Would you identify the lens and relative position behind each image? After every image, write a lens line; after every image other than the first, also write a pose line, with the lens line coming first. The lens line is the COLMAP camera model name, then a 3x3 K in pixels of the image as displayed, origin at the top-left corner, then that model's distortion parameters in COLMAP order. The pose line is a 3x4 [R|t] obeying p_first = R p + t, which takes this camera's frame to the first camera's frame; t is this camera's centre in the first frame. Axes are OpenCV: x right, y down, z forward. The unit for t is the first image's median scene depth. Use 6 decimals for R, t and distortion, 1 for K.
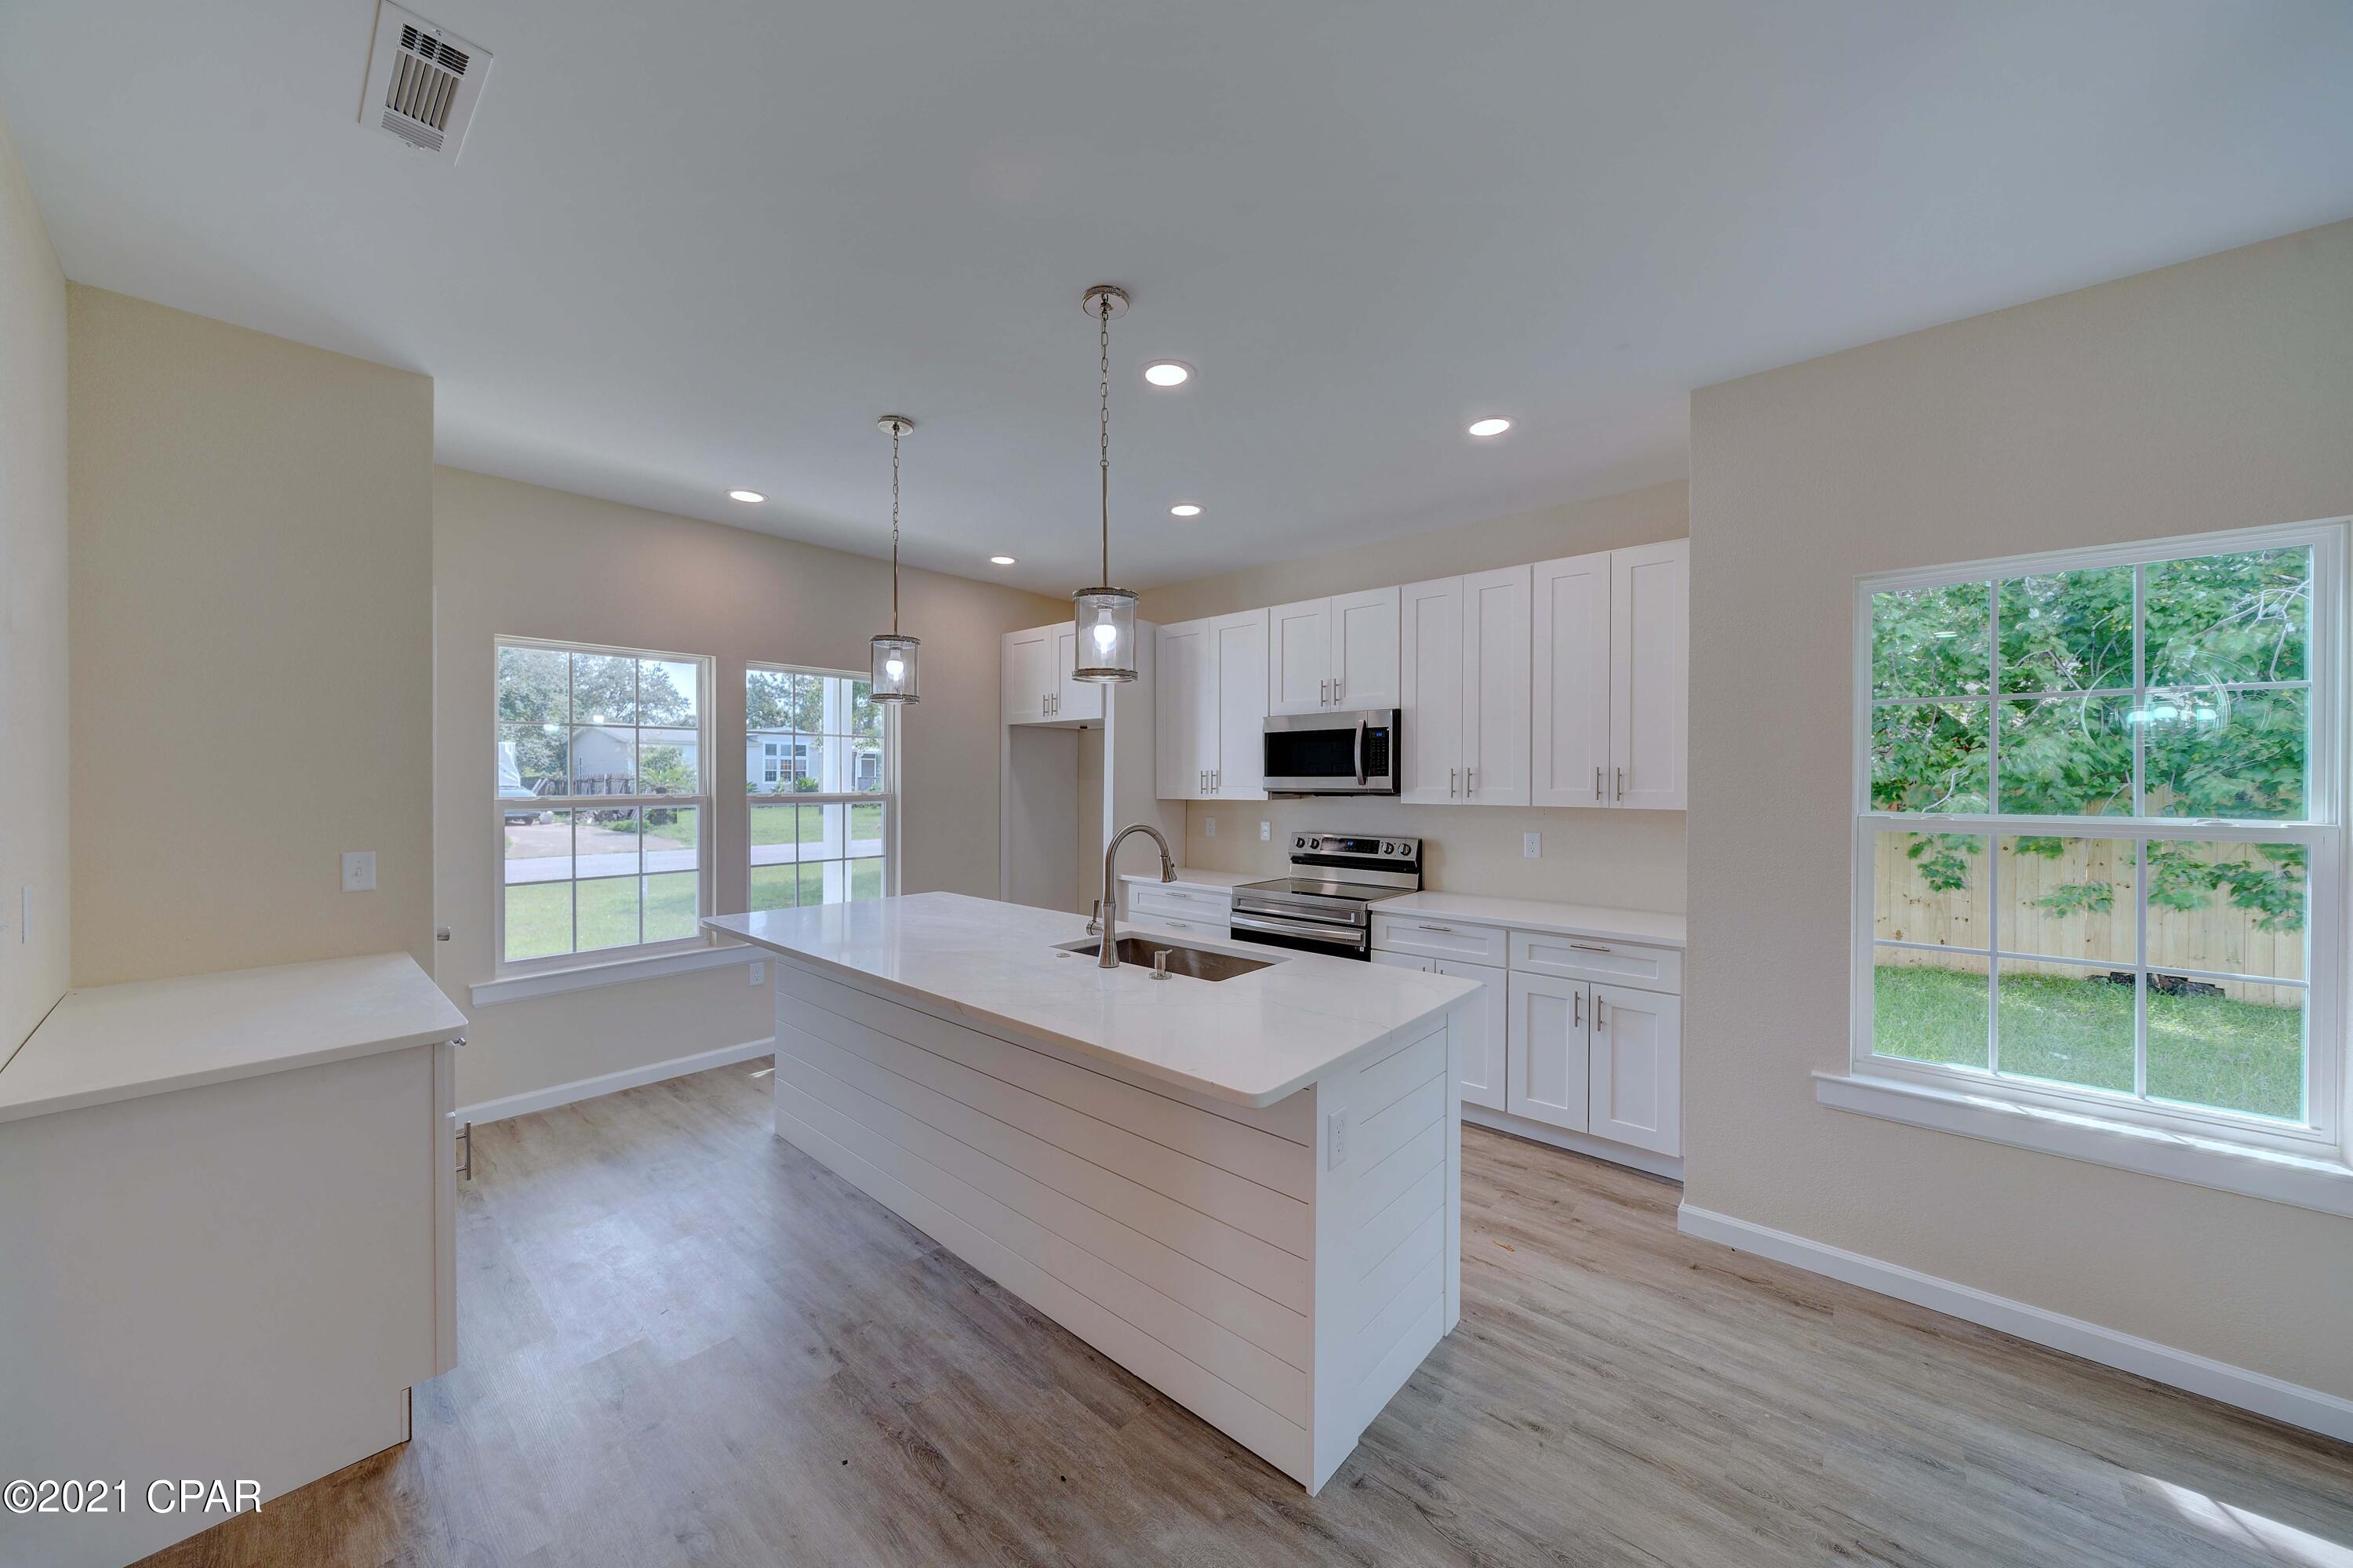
lens RADIAL K [[818.1, 0, 1164.1], [0, 818.1, 781.0], [0, 0, 1]] dist [0.000488, 0.000093]
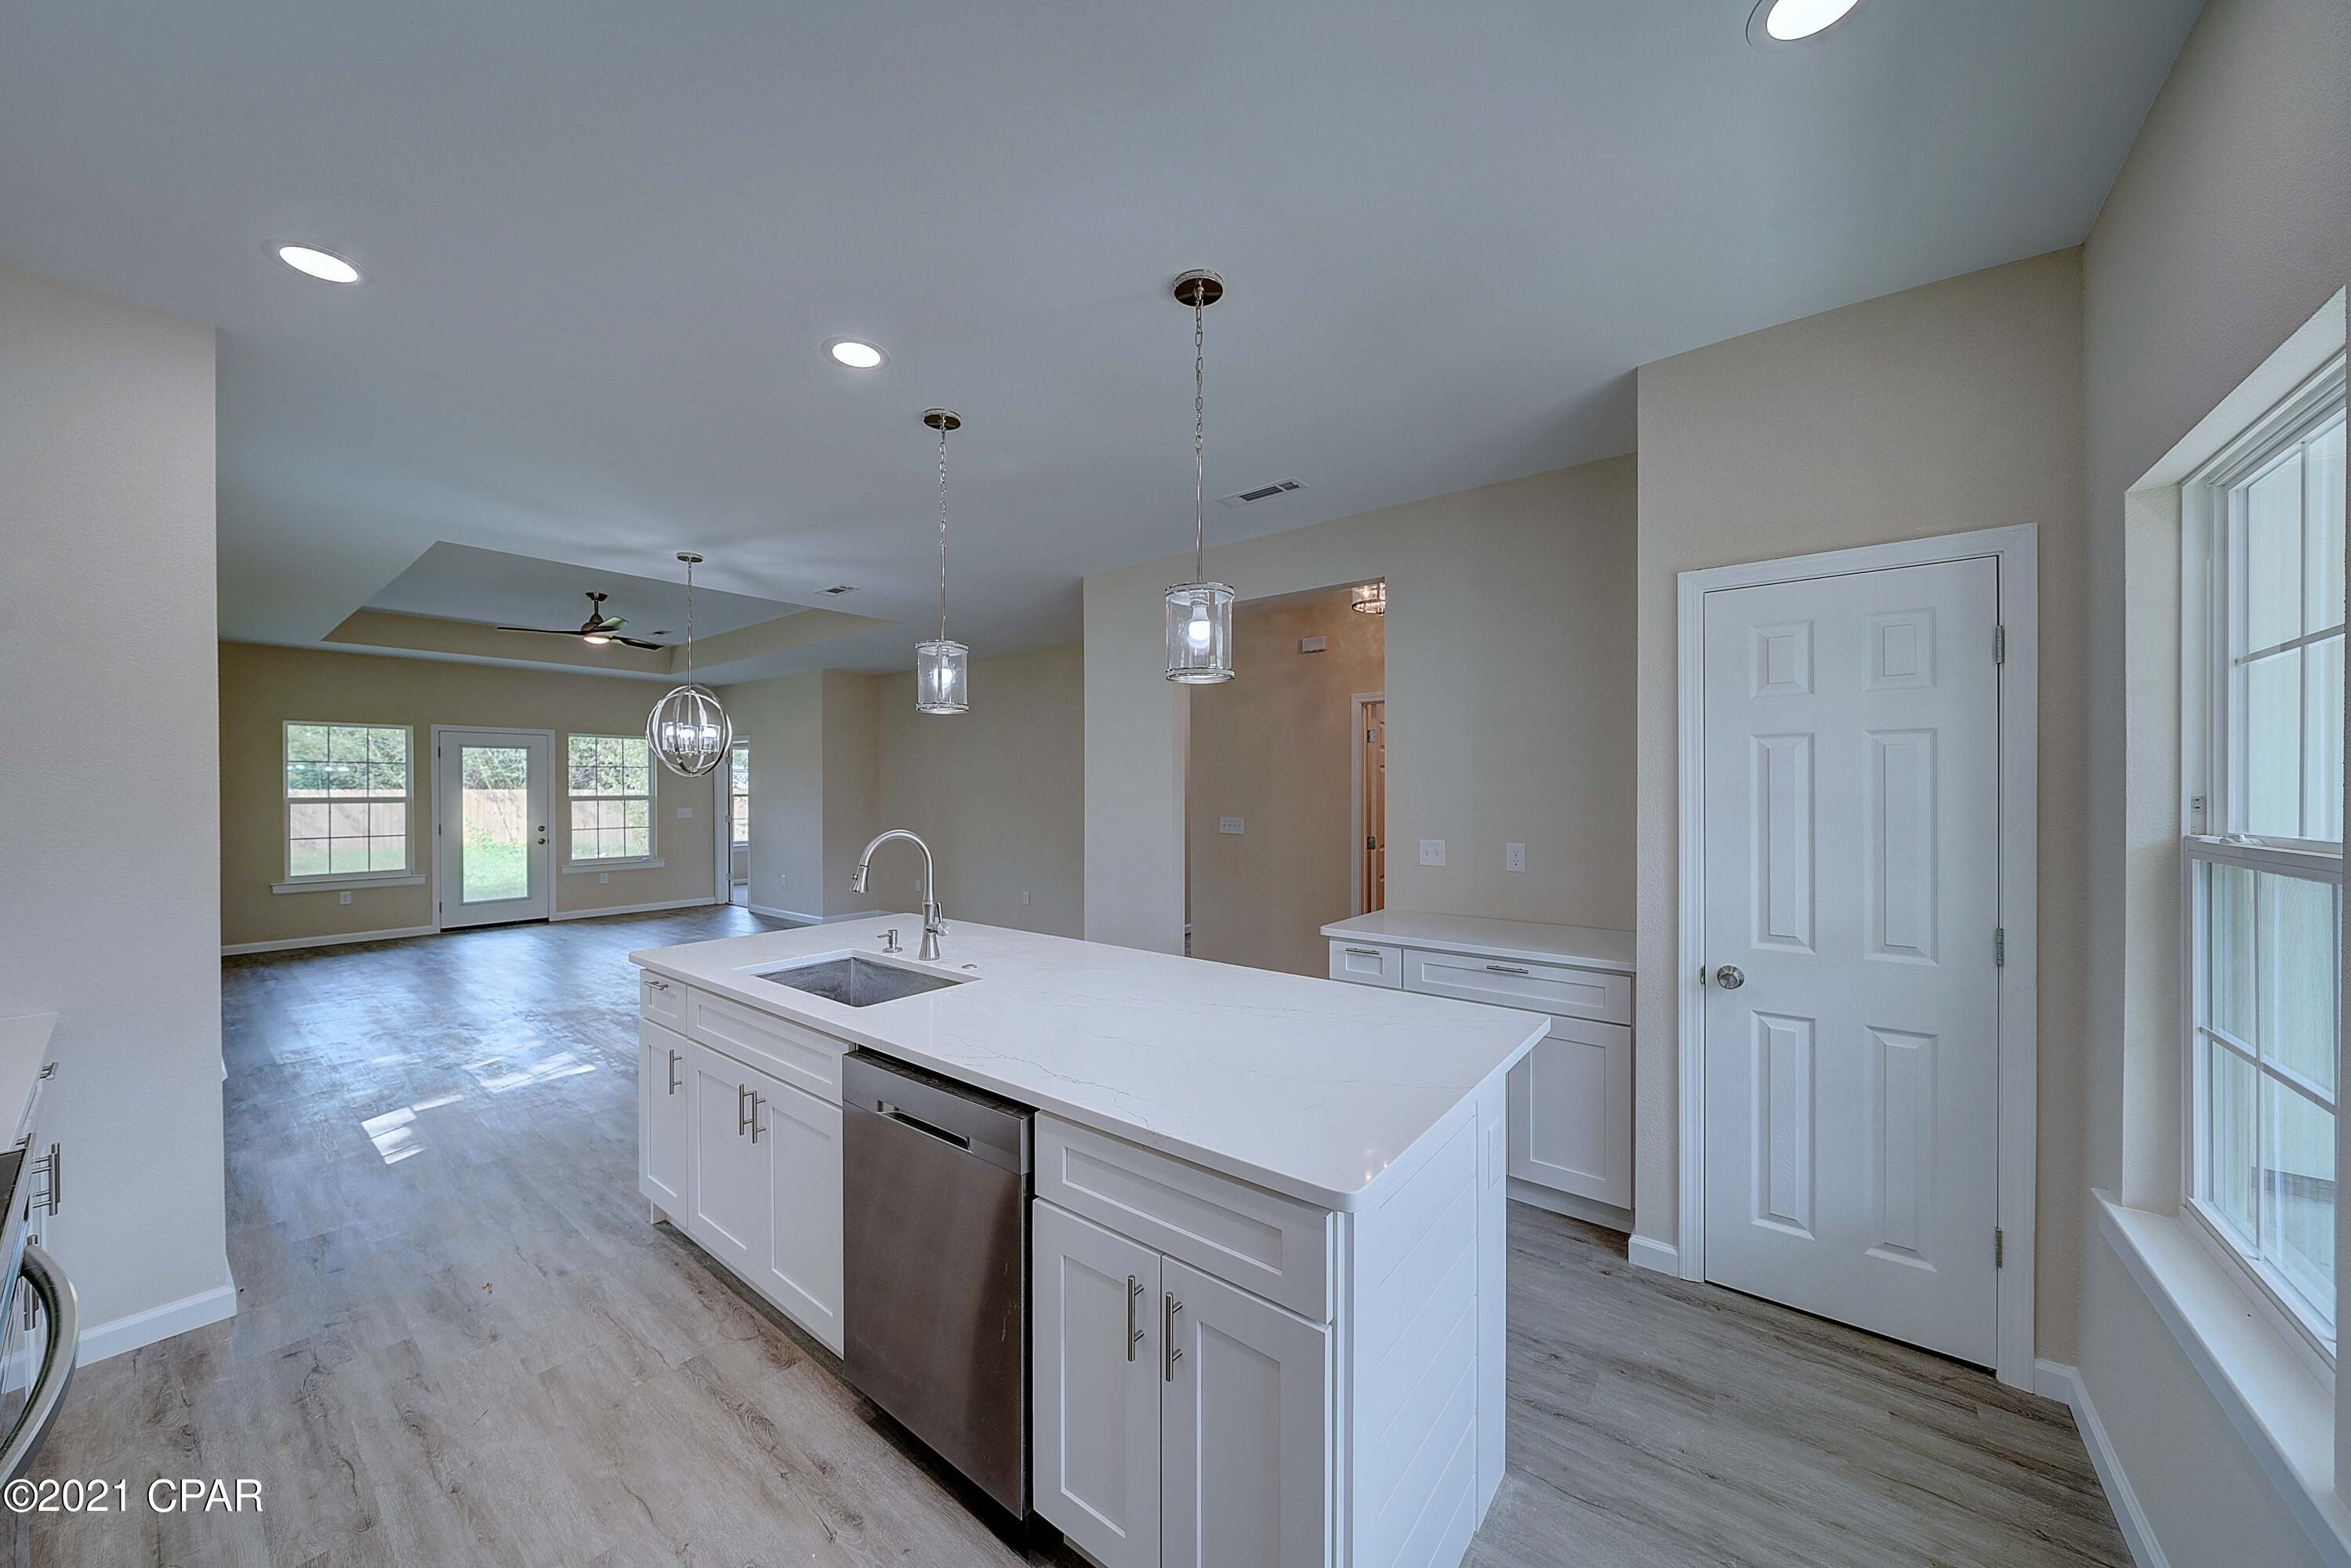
lens RADIAL K [[809.2, 0, 1155.6], [0, 809.2, 790.6], [0, 0, 1]] dist [-0.001759, -0.000167]
pose [[-0.998828, 0.000089, -0.048410, -0.317628], [-0.000279, 0.999971, 0.007591, -0.006923], [0.048409, 0.007596, -0.998799, 2.060957]]
